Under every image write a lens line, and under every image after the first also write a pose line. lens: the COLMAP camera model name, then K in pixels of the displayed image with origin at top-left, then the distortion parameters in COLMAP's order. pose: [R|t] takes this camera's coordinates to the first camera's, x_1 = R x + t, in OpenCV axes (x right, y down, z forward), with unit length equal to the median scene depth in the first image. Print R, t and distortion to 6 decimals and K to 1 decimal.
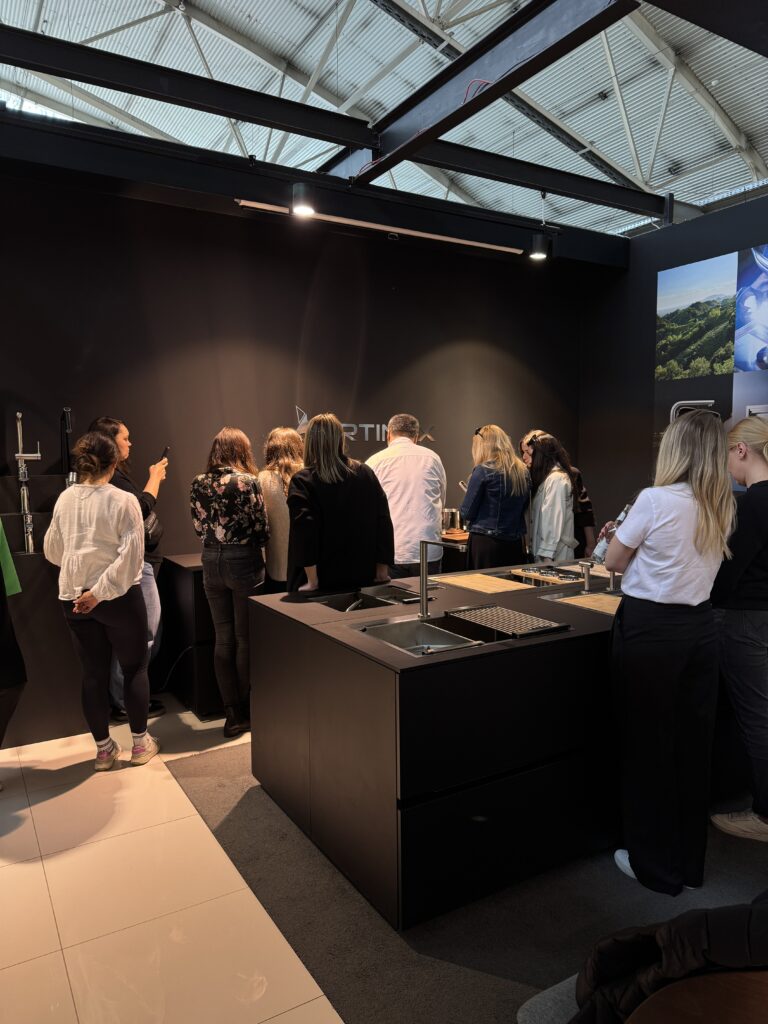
lens RADIAL K [[734.2, 0, 384.0], [0, 734.2, 512.0], [0, 0, 1]] dist [0.028764, -0.058737]
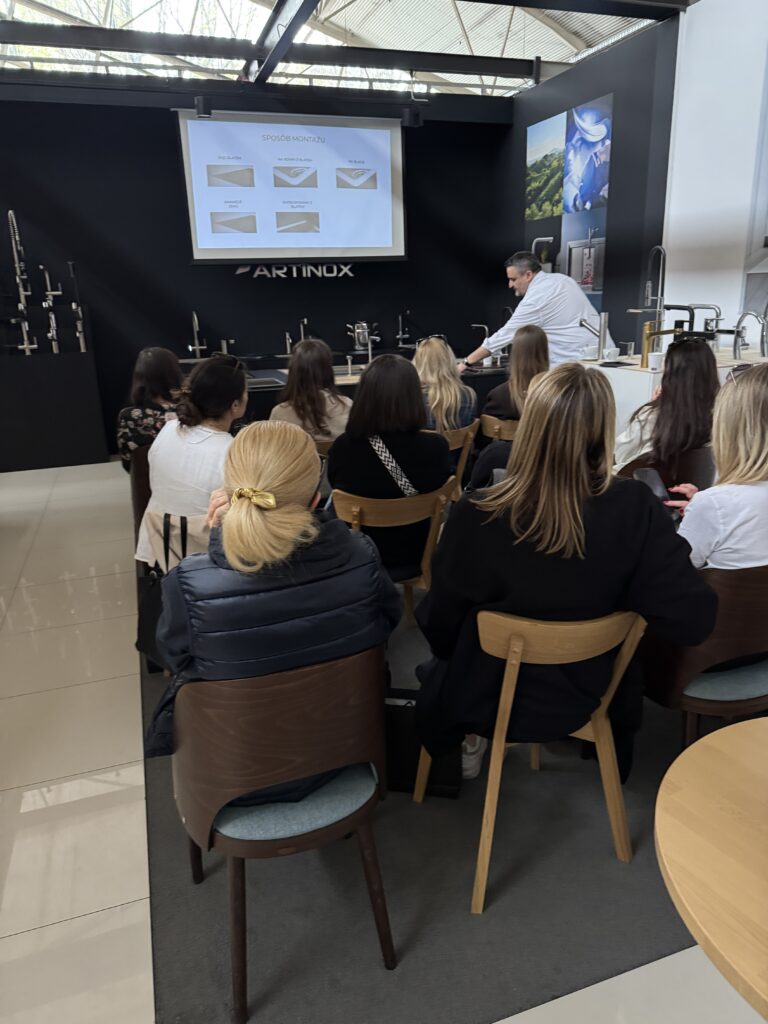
lens RADIAL K [[734.2, 0, 384.0], [0, 734.2, 512.0], [0, 0, 1]] dist [0.028764, -0.058737]
pose [[0.979859, 0.038467, -0.195950, 0.560748], [0.004937, 0.976304, 0.216346, 0.046642], [0.199629, -0.212956, 0.956451, -0.500082]]
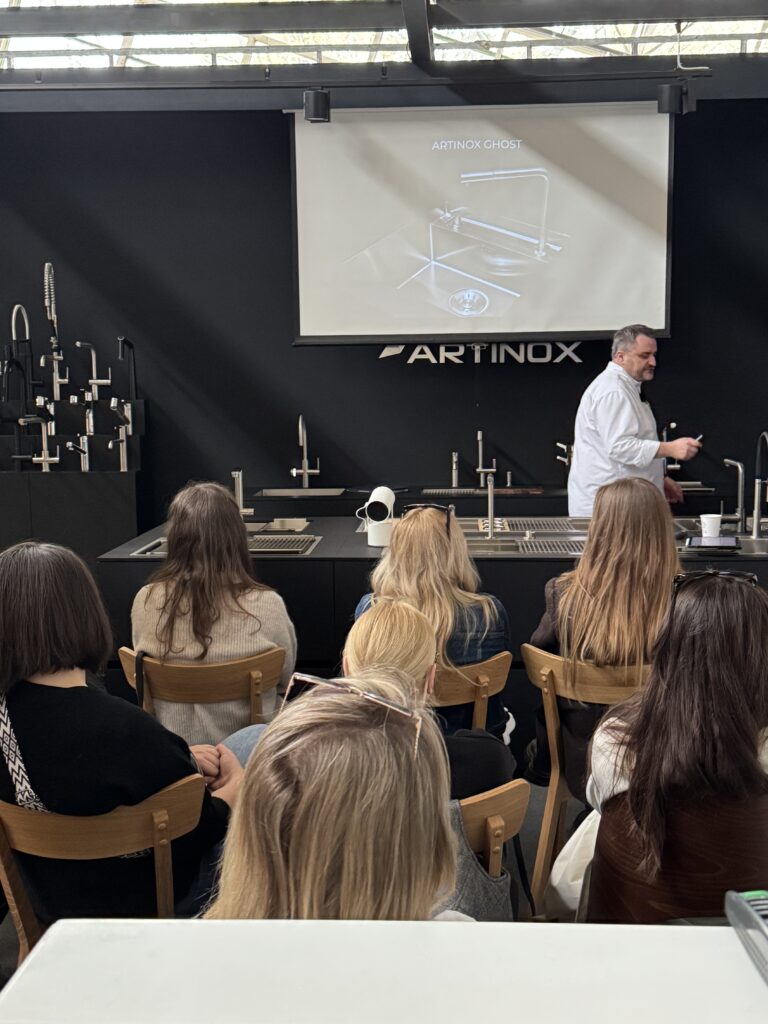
lens RADIAL K [[1253.8, 0, 383.4], [0, 1253.8, 514.7], [0, 0, 1]] dist [0.170846, -0.376234]
pose [[0.832973, 0.065255, -0.549452, 0.881054], [-0.040633, 0.997554, 0.056872, -0.004729], [0.551820, -0.025047, 0.833587, -0.305345]]
